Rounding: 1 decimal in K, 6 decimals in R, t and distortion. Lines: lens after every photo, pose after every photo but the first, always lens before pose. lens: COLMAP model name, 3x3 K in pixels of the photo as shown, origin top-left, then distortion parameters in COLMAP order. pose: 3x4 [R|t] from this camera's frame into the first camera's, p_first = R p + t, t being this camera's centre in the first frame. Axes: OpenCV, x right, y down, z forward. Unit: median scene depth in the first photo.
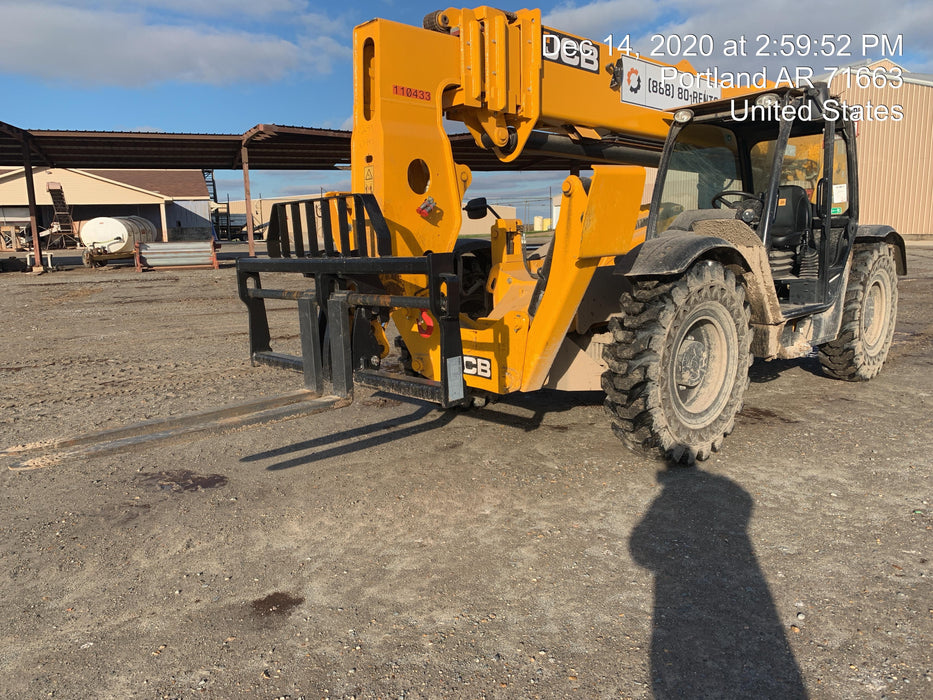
lens RADIAL K [[675.2, 0, 466.5], [0, 675.2, 350.0], [0, 0, 1]] dist [-0.006996, 0.000475]
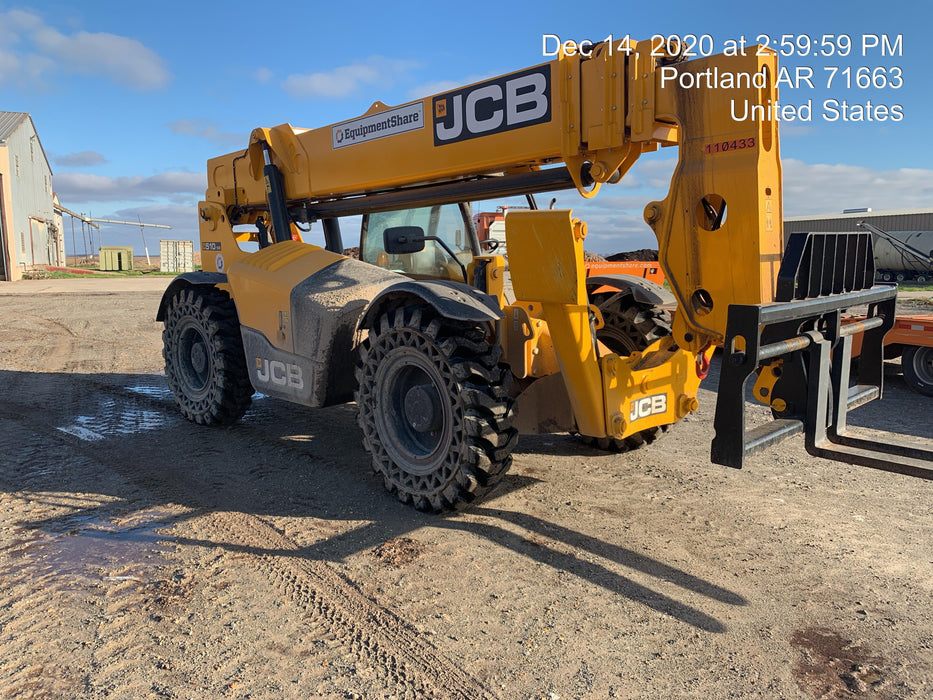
lens RADIAL K [[675.2, 0, 466.5], [0, 675.2, 350.0], [0, 0, 1]] dist [-0.006996, 0.000475]
pose [[0.062938, -0.124890, 0.990172, -0.920731], [0.187762, 0.975905, 0.111156, -0.204894], [-0.980196, 0.178921, 0.084871, 1.108446]]
